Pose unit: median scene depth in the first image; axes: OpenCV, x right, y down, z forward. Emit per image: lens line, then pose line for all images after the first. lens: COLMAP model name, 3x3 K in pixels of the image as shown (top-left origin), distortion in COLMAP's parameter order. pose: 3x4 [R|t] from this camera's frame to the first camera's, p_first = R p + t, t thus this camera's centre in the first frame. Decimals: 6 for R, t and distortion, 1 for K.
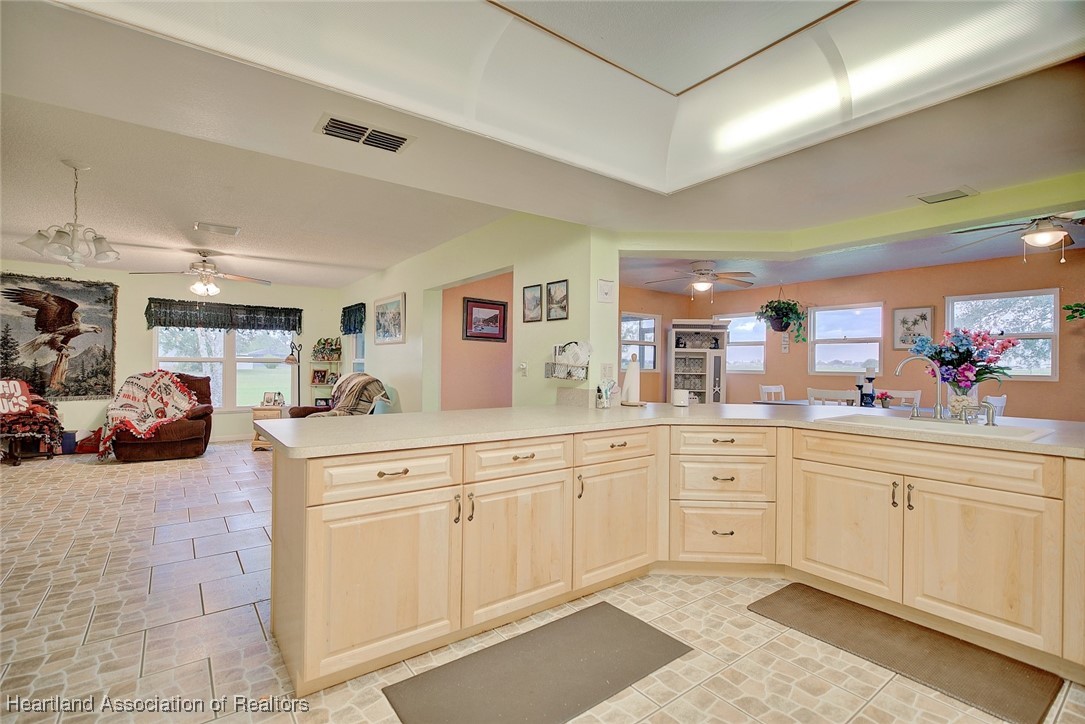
lens RADIAL K [[493.8, 0, 541.7], [0, 493.8, 363.1], [0, 0, 1]] dist [-0.003414, 0.000419]
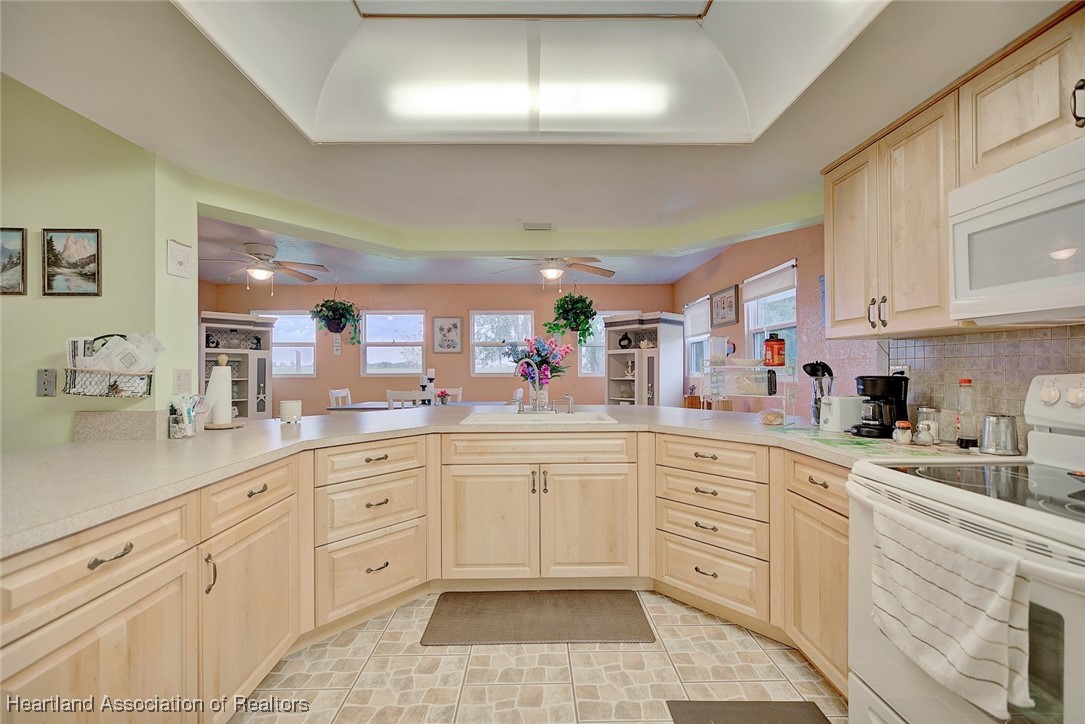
lens RADIAL K [[493.8, 0, 542.8], [0, 493.8, 363.6], [0, 0, 1]] dist [-0.003414, 0.000419]
pose [[0.582534, -0.006522, 0.812780, -0.072650], [0.009240, 0.999956, 0.001402, -0.001788], [-0.812754, 0.006693, 0.582569, 0.131734]]
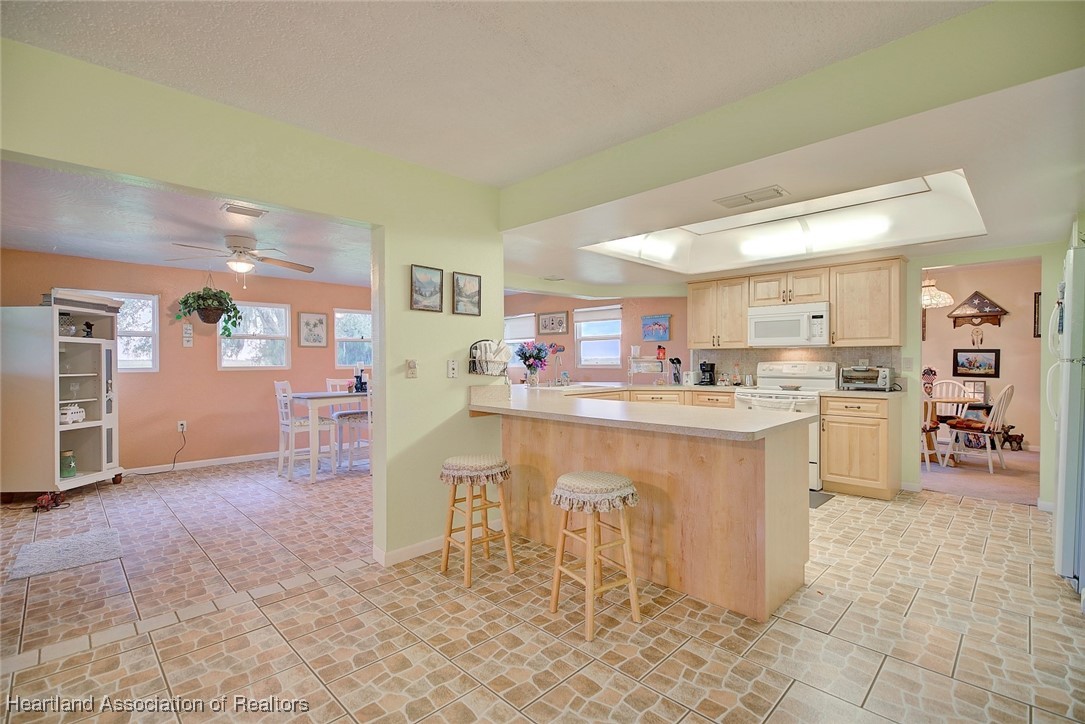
lens RADIAL K [[493.8, 0, 543.2], [0, 493.8, 361.6], [0, 0, 1]] dist [-0.003414, 0.000419]
pose [[-0.145472, -0.013309, 0.989273, -0.570547], [0.000951, 0.999907, 0.013592, -0.006838], [-0.989362, 0.002918, -0.145446, 0.615496]]
